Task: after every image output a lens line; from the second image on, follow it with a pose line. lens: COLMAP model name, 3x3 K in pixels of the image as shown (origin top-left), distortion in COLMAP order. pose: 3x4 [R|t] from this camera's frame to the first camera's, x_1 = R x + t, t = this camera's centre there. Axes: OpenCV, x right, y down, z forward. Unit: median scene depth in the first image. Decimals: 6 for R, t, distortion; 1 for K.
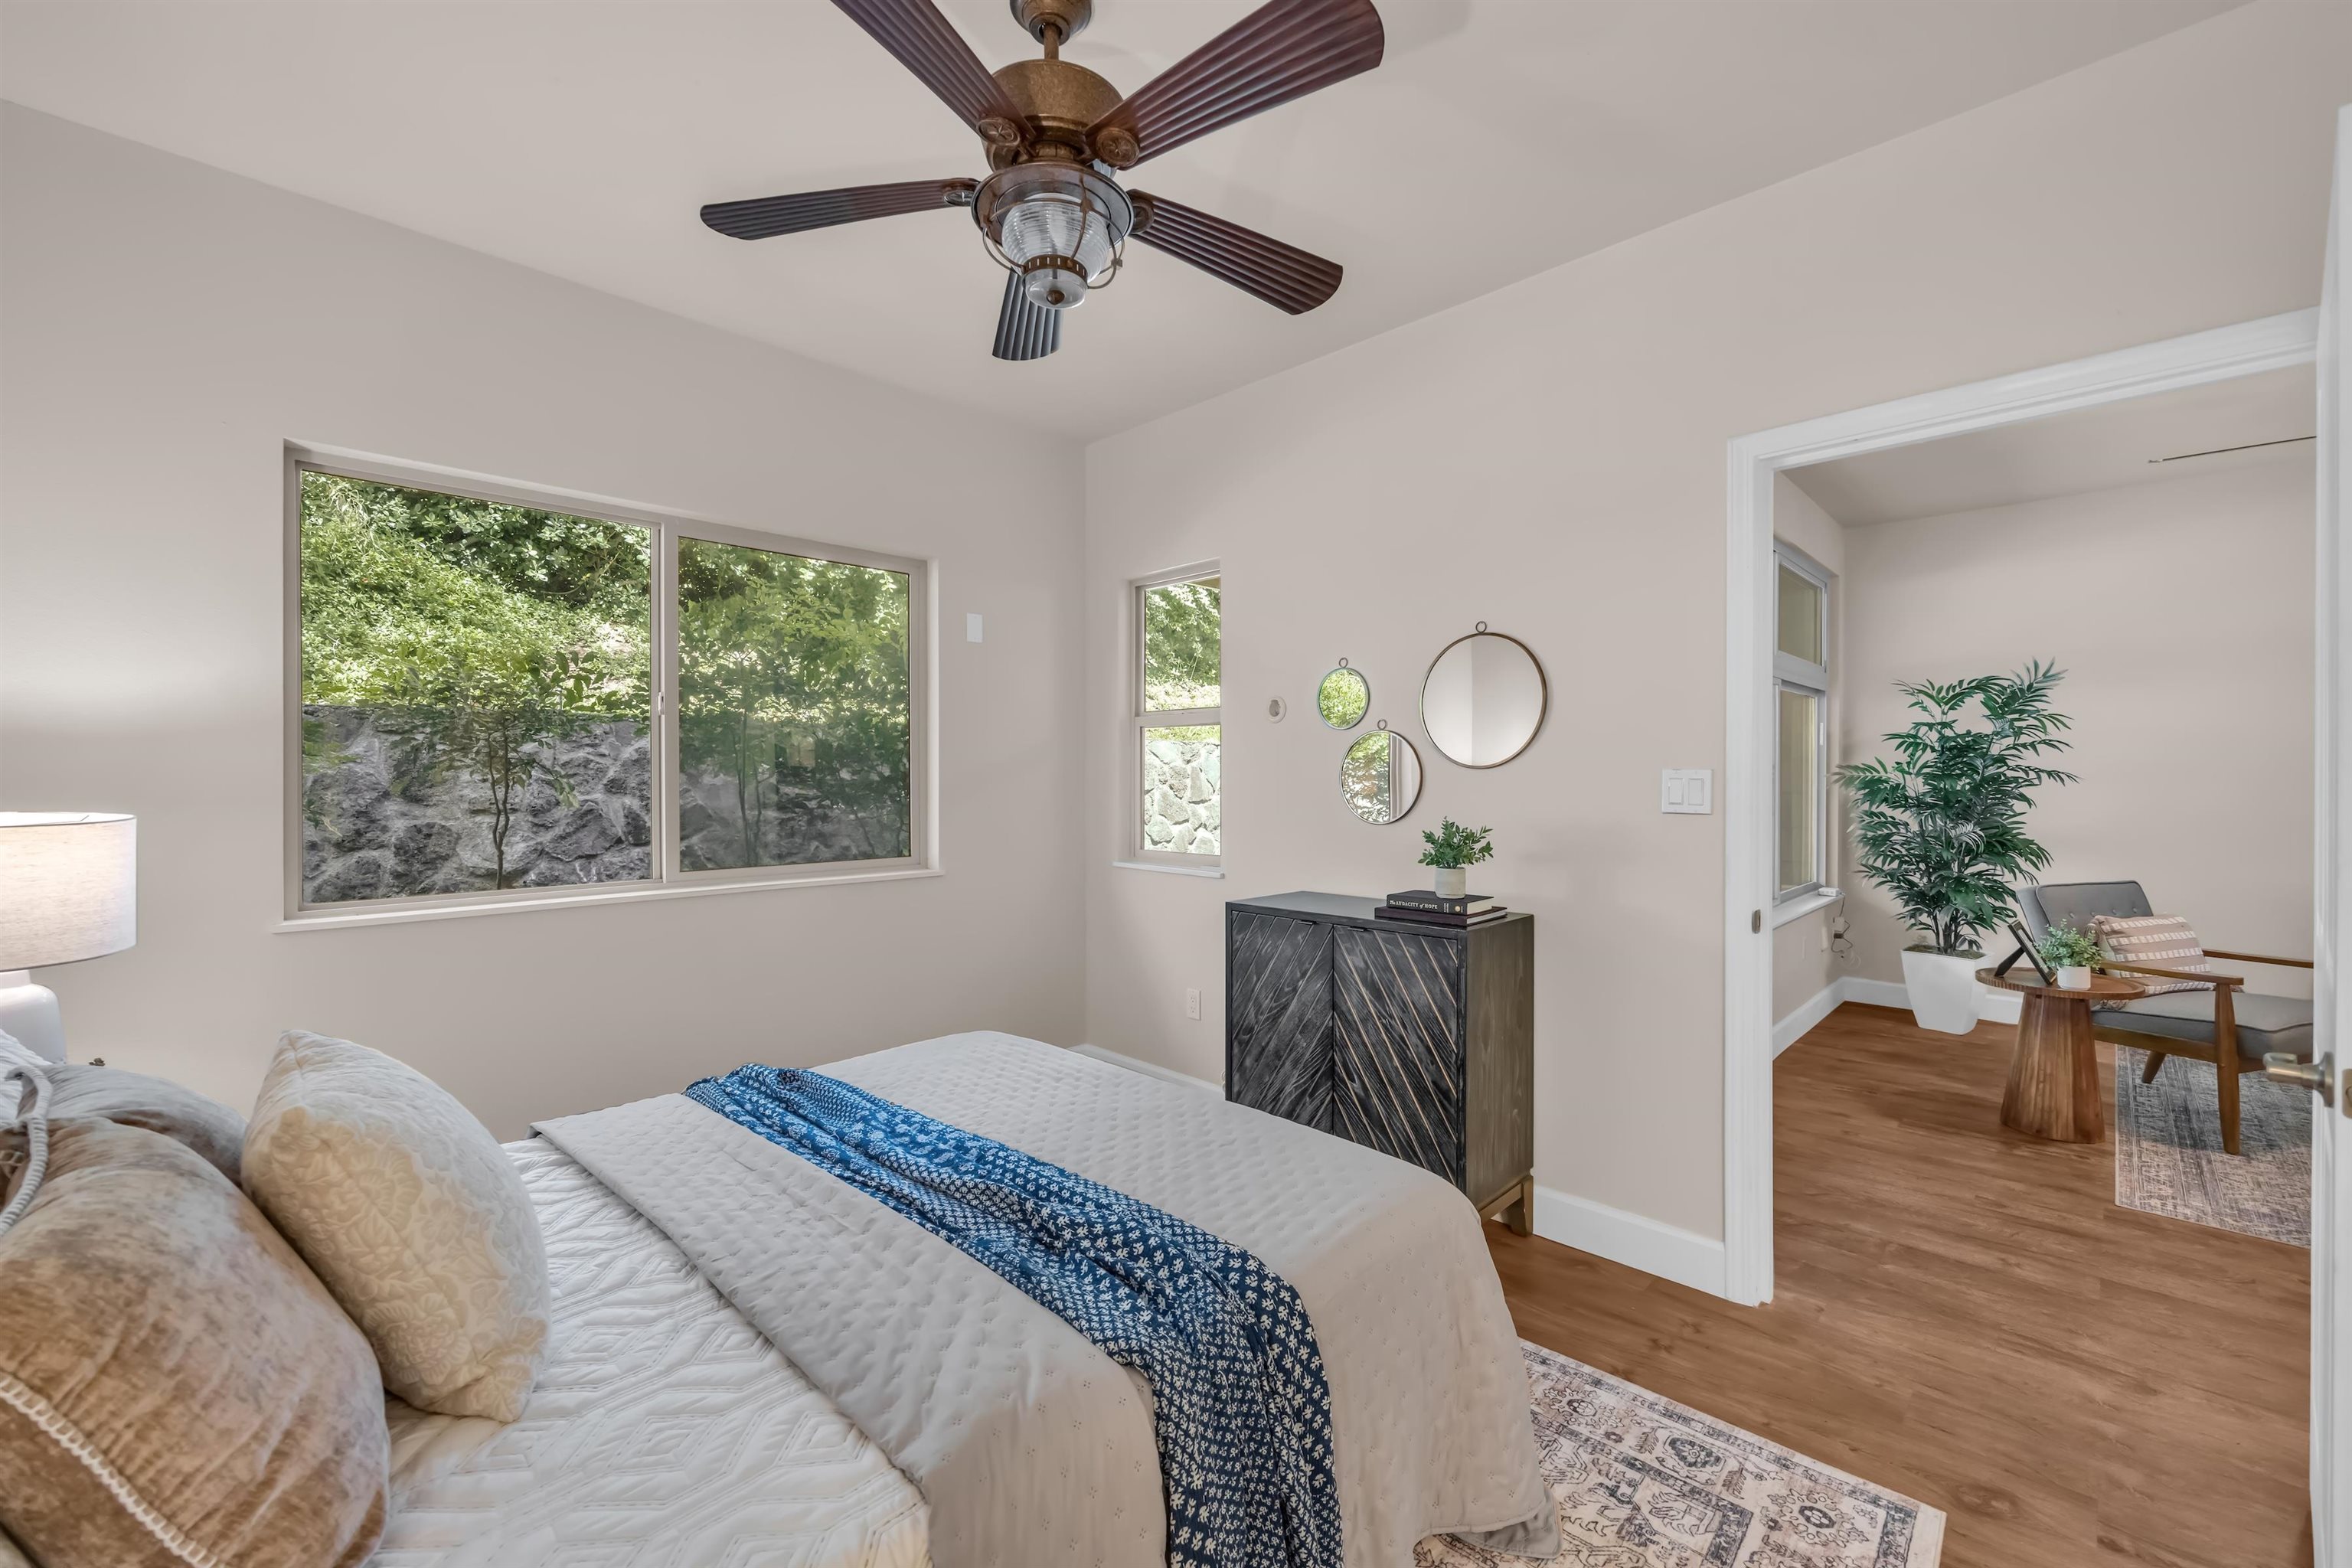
lens RADIAL K [[939.9, 0, 1178.8], [0, 939.9, 783.3], [0, 0, 1]] dist [-0.004214, 0.000096]
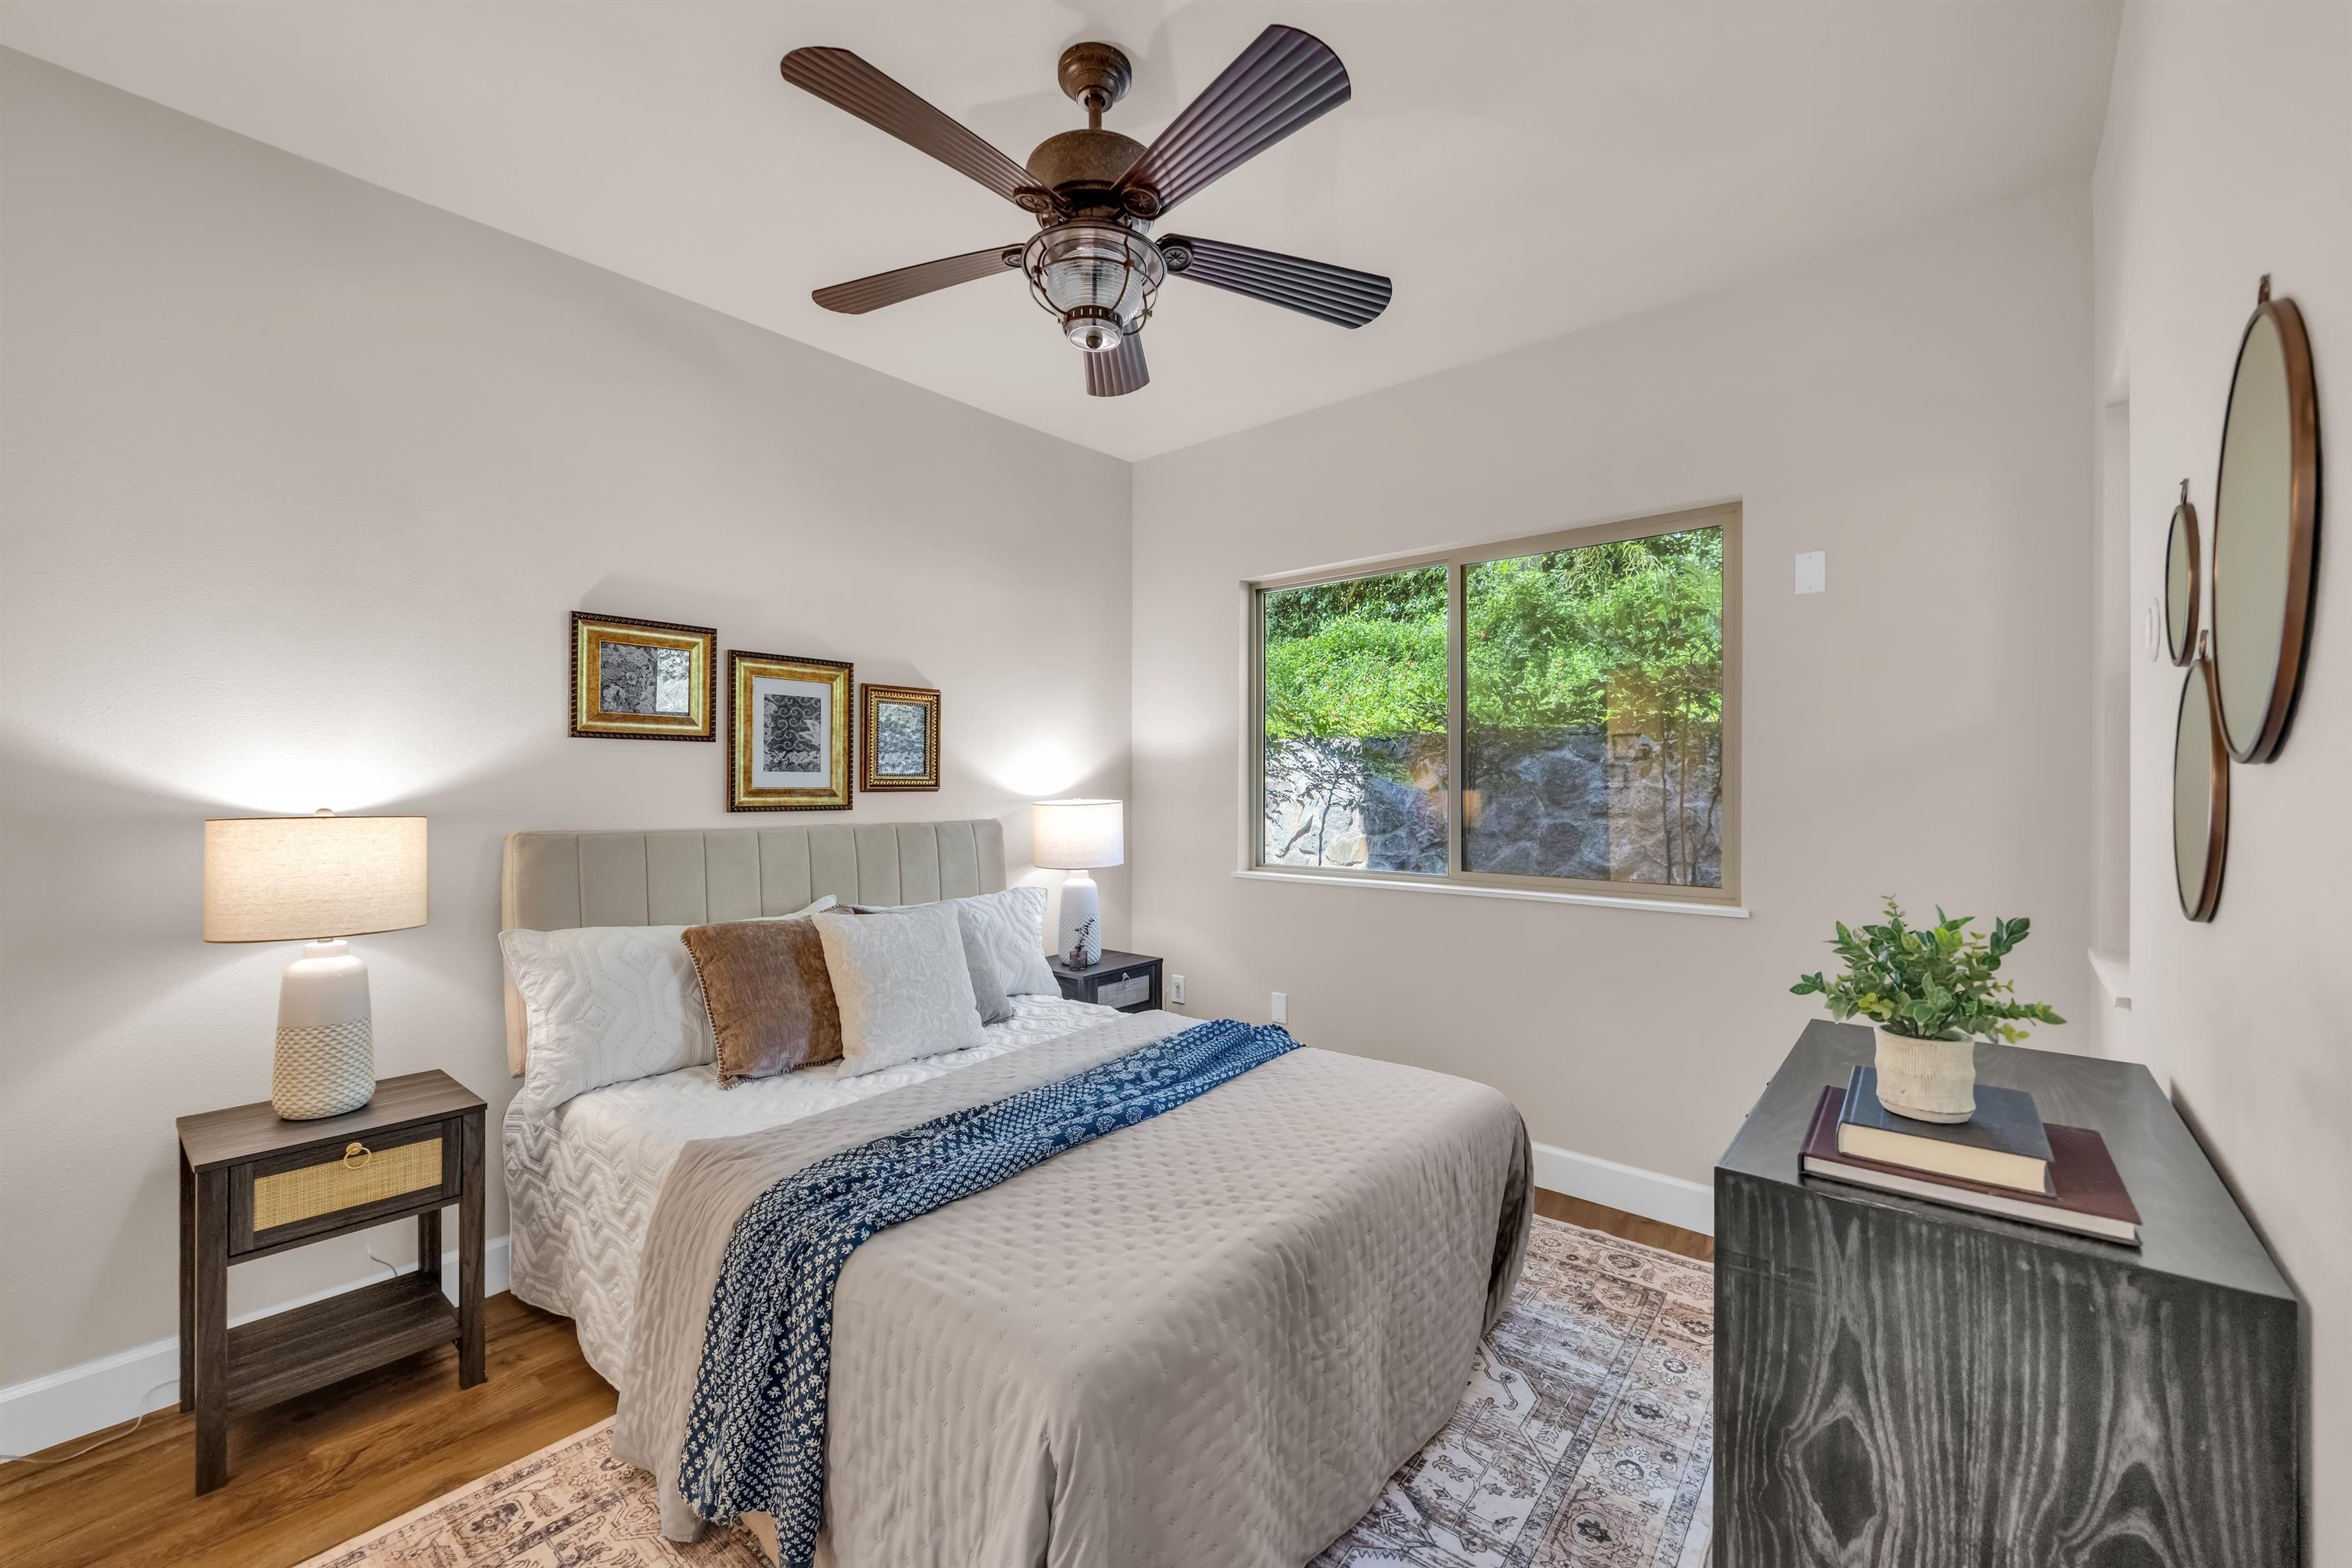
lens RADIAL K [[939.9, 0, 1155.8], [0, 939.9, 787.0], [0, 0, 1]] dist [-0.004214, 0.000096]
pose [[0.070606, 0.001377, -0.997503, 0.349962], [-0.006189, 0.999980, 0.000942, -0.001027], [0.997485, 0.006107, 0.070613, 0.372573]]
